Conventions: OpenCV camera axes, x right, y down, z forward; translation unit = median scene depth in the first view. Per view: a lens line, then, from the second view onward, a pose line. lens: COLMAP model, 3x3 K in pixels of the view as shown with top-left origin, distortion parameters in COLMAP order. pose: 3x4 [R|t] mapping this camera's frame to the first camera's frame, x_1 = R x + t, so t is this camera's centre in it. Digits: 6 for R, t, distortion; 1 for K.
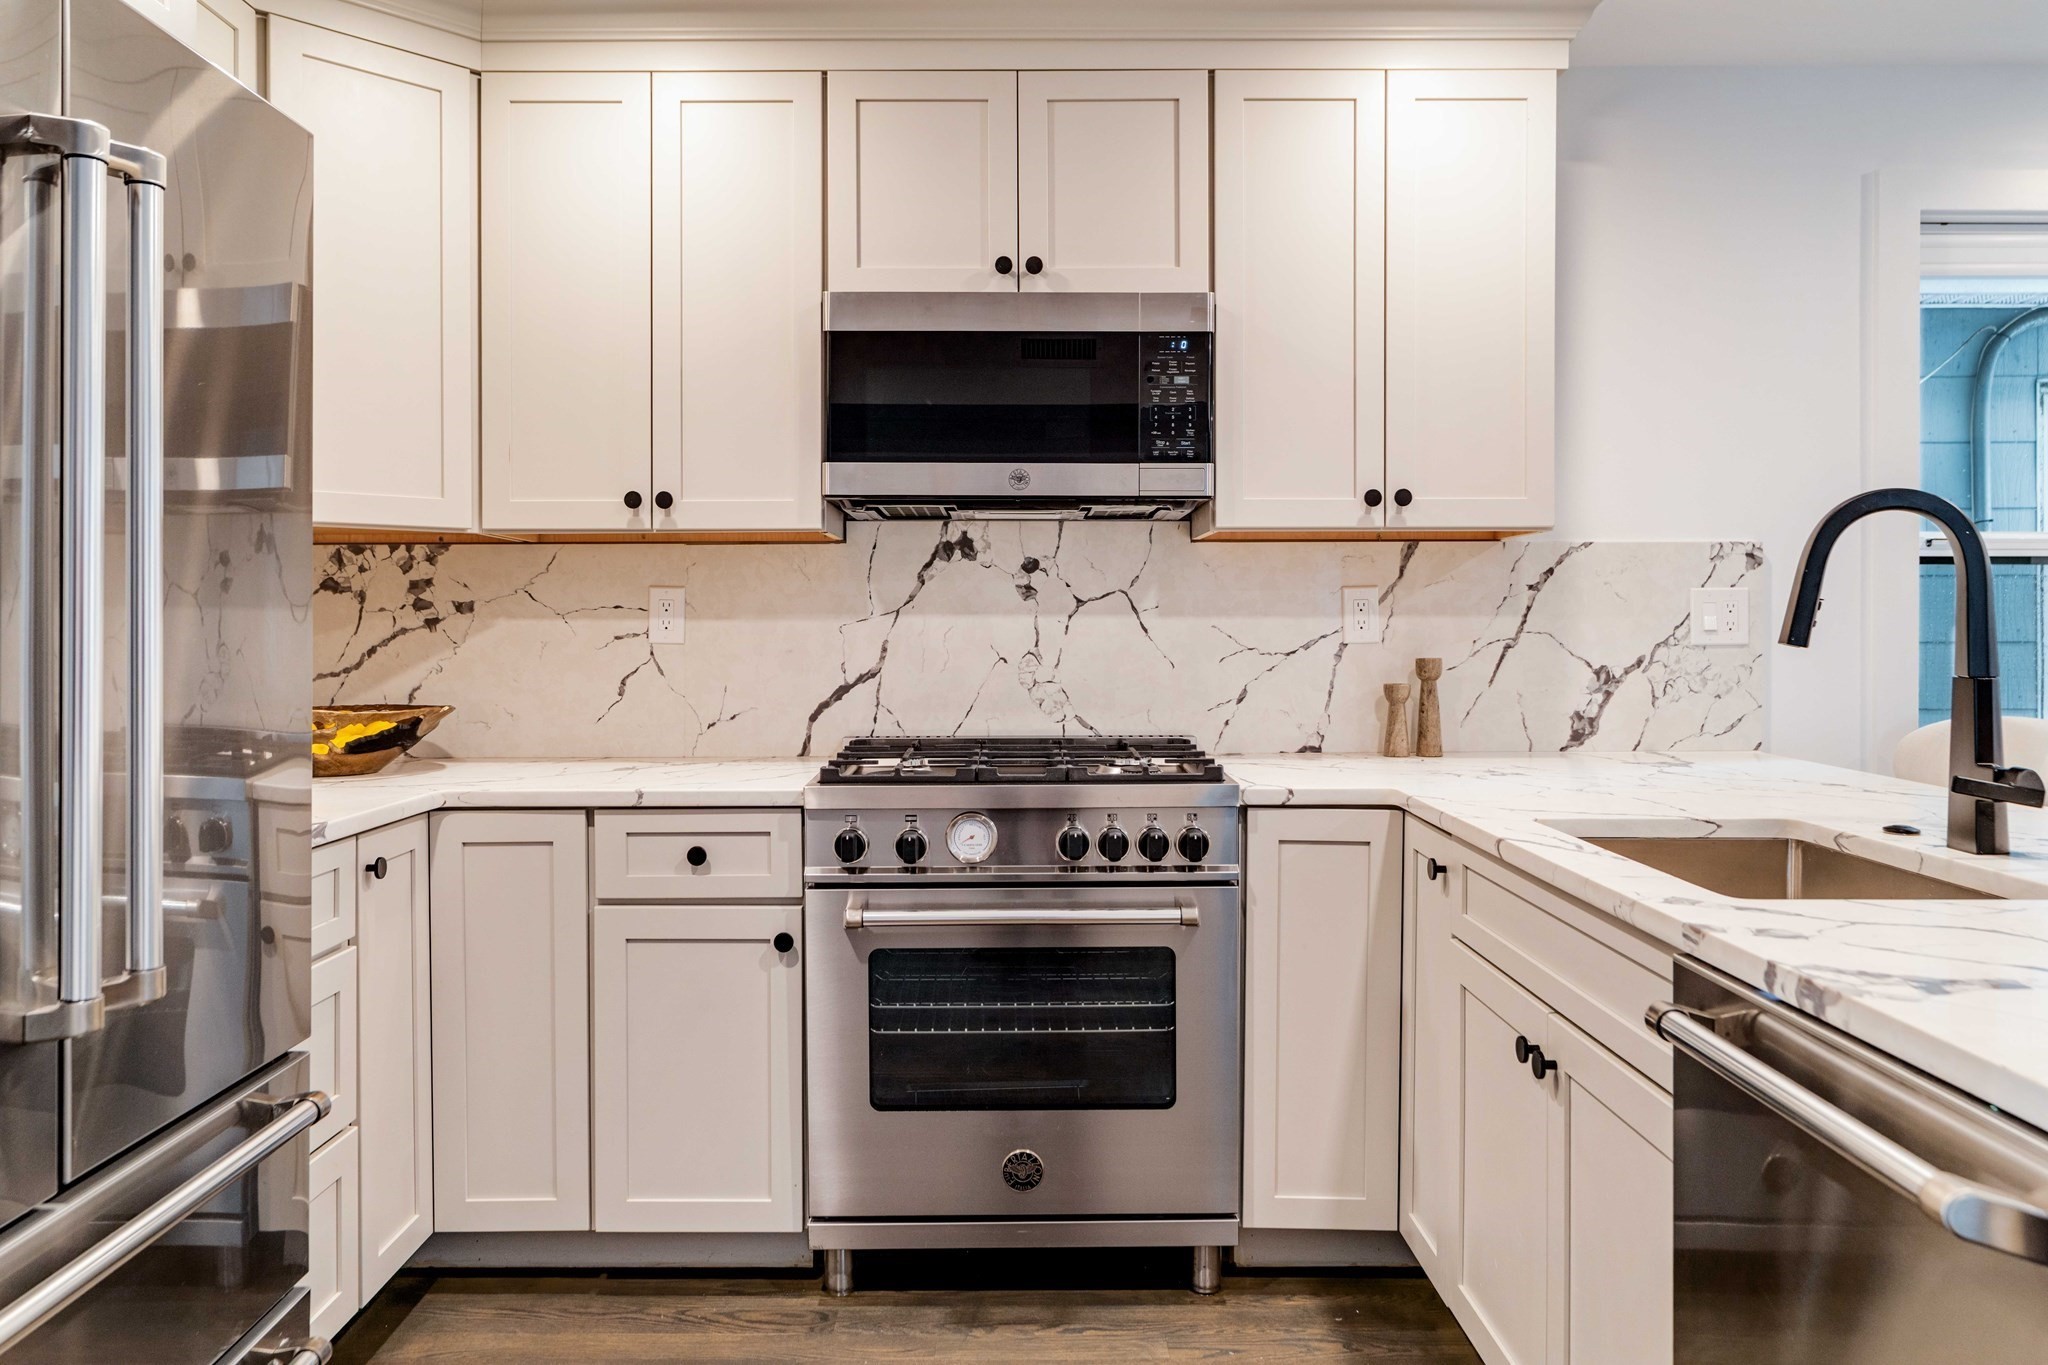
lens RADIAL K [[1493.2, 0, 1026.4], [0, 1493.2, 663.0], [0, 0, 1]] dist [0.003972, -0.001155]
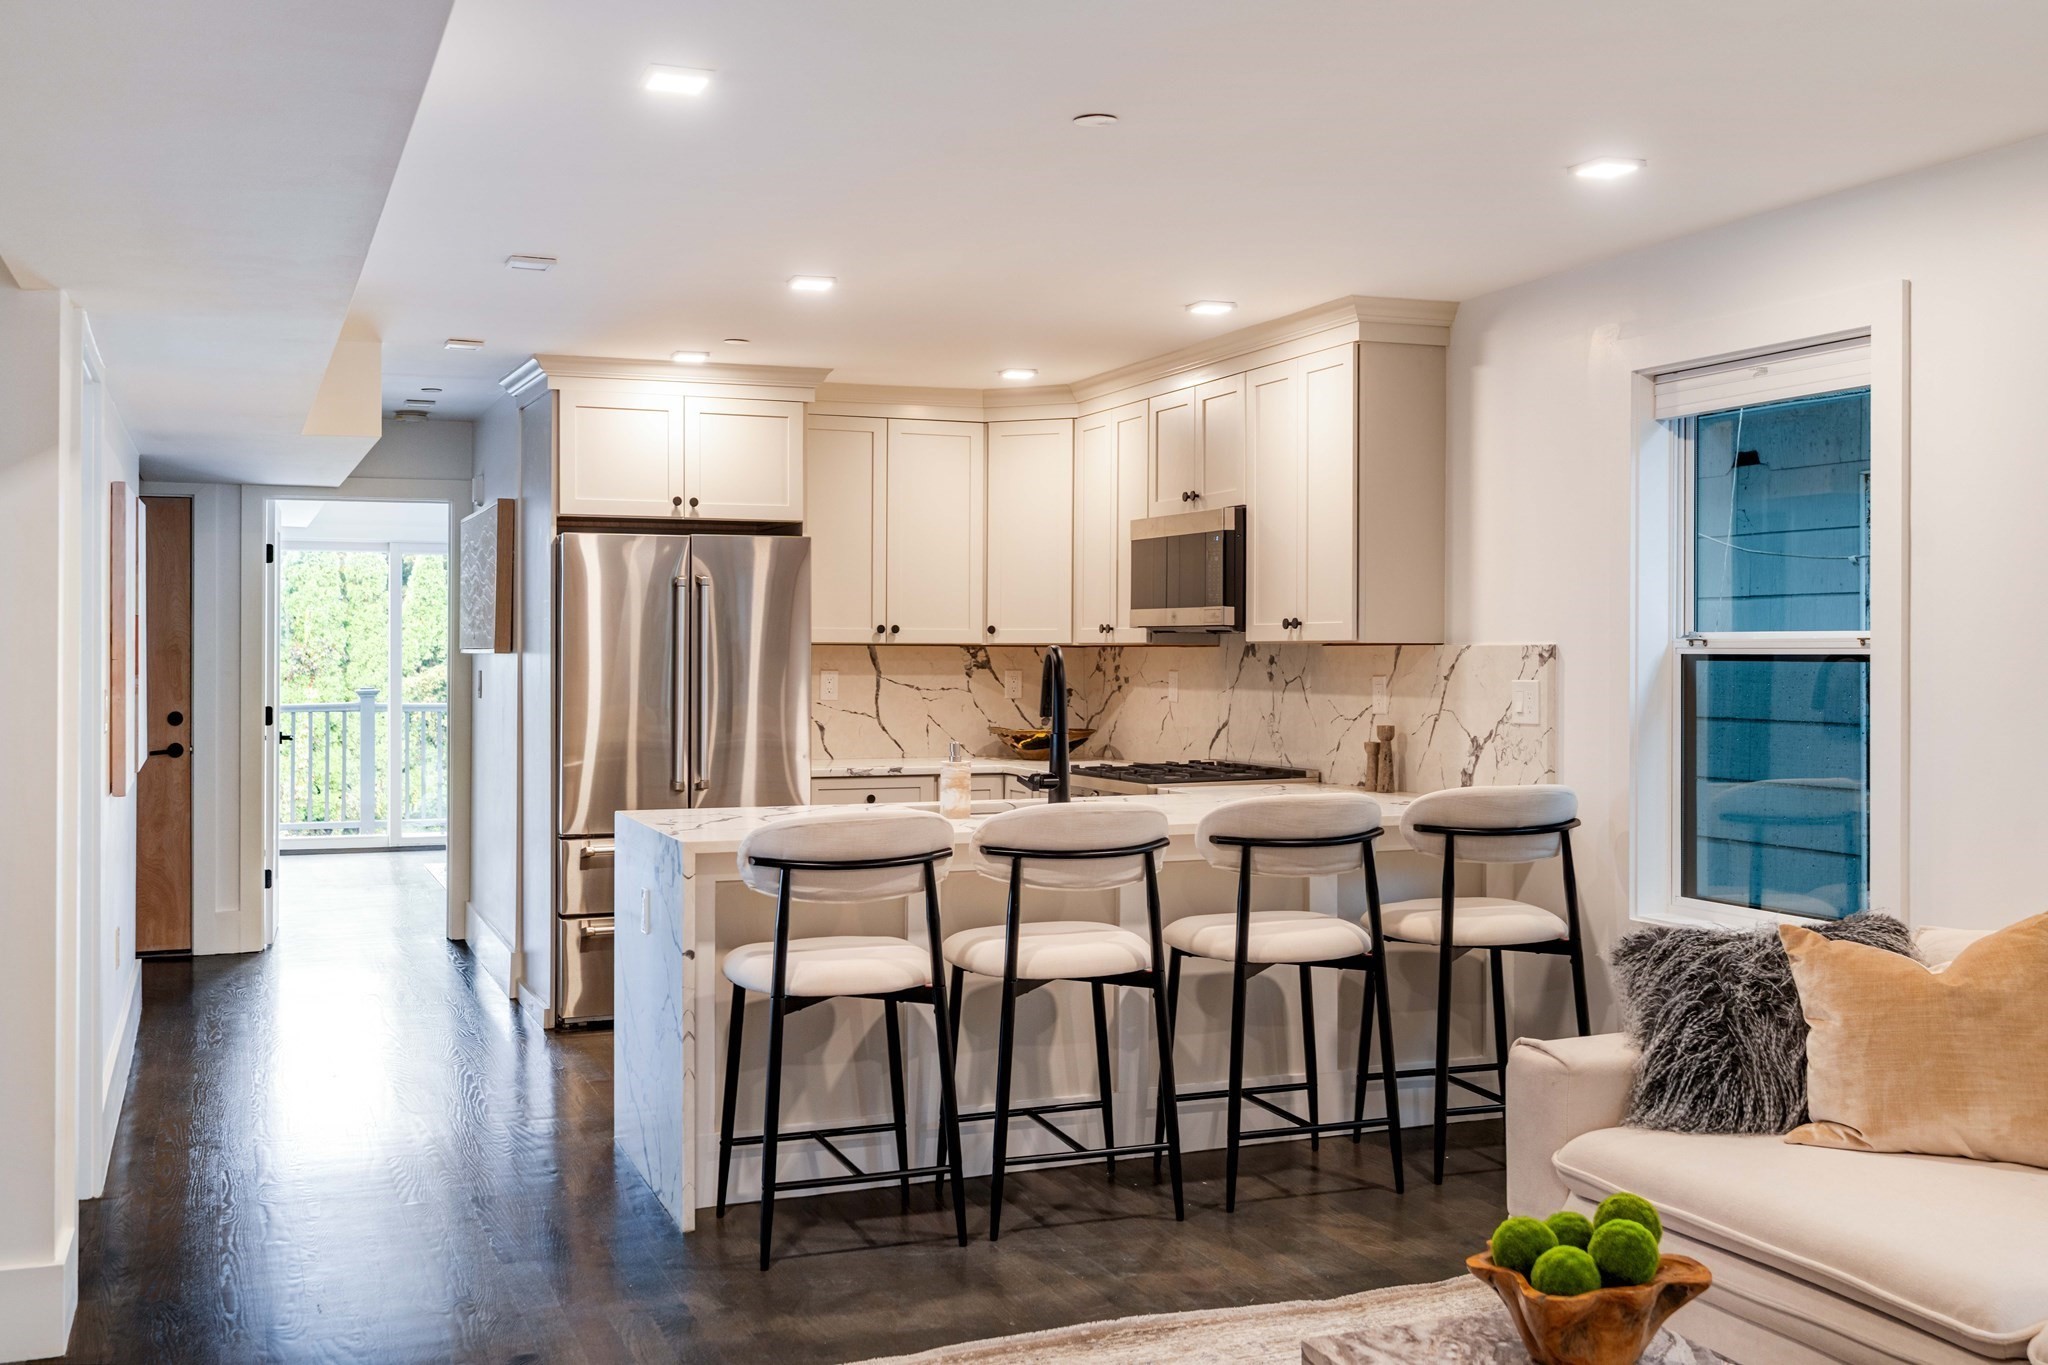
lens RADIAL K [[1935.1, 0, 1027.1], [0, 1935.1, 689.3], [0, 0, 1]] dist [0.010435, 0.000000]
pose [[0.376152, 0.019442, -0.926354, 1.862974], [-0.048254, 0.998834, 0.001370, -0.023521], [0.925301, 0.044185, 0.376652, -0.042562]]
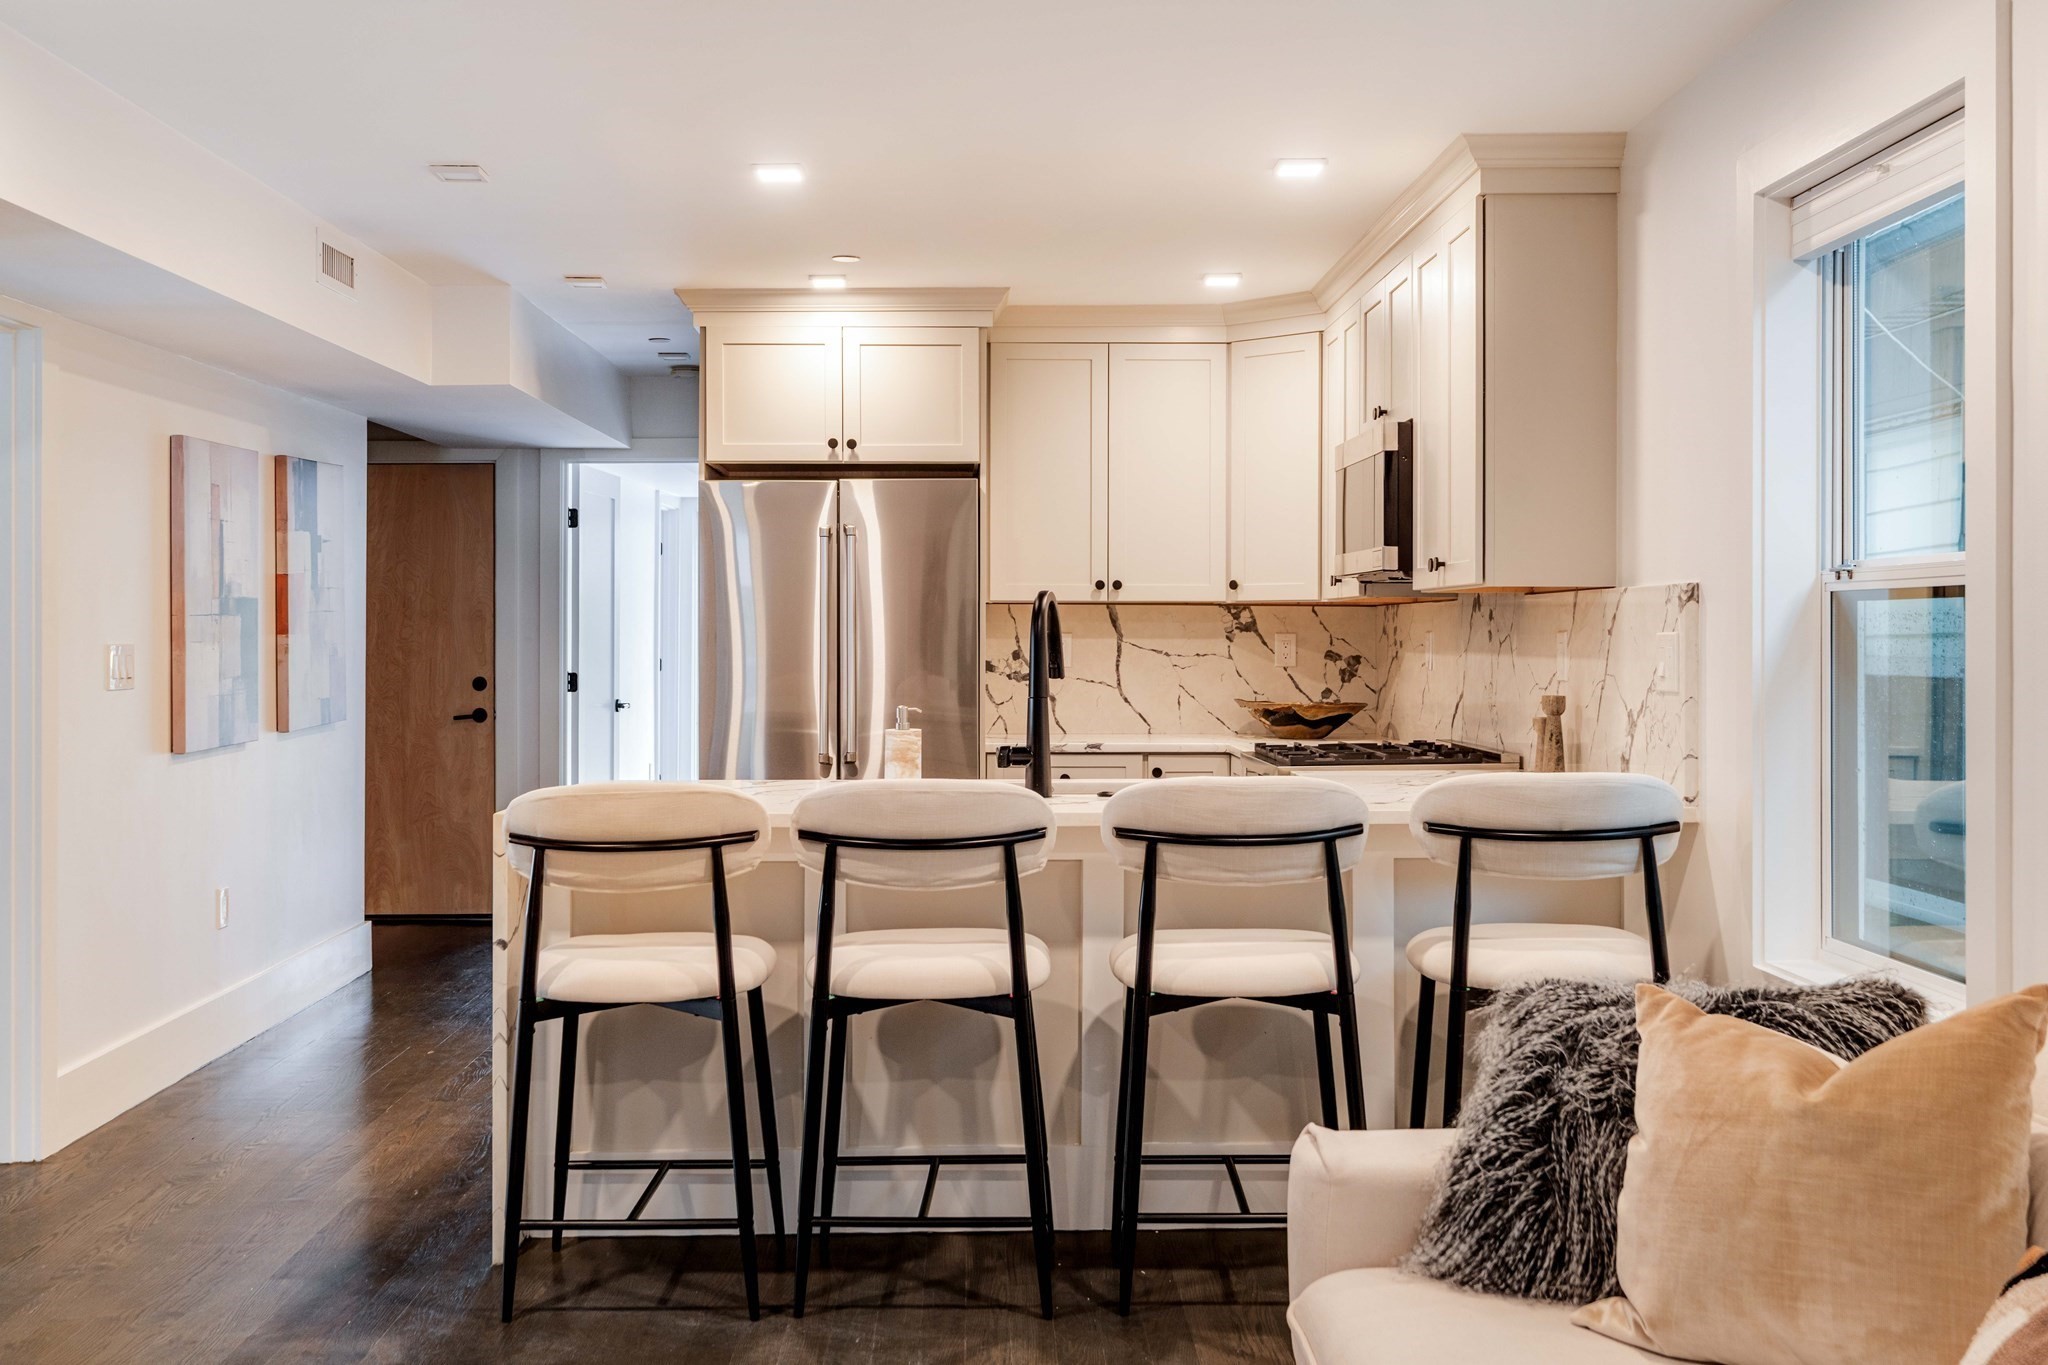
lens RADIAL K [[2005.1, 0, 1018.8], [0, 2005.1, 661.8], [0, 0, 1]] dist [0.015200, 0.000000]
pose [[0.021080, 0.014944, -0.999666, 1.741129], [-0.049174, 0.998694, 0.013893, -0.028733], [0.998568, 0.048865, 0.021787, 0.552724]]
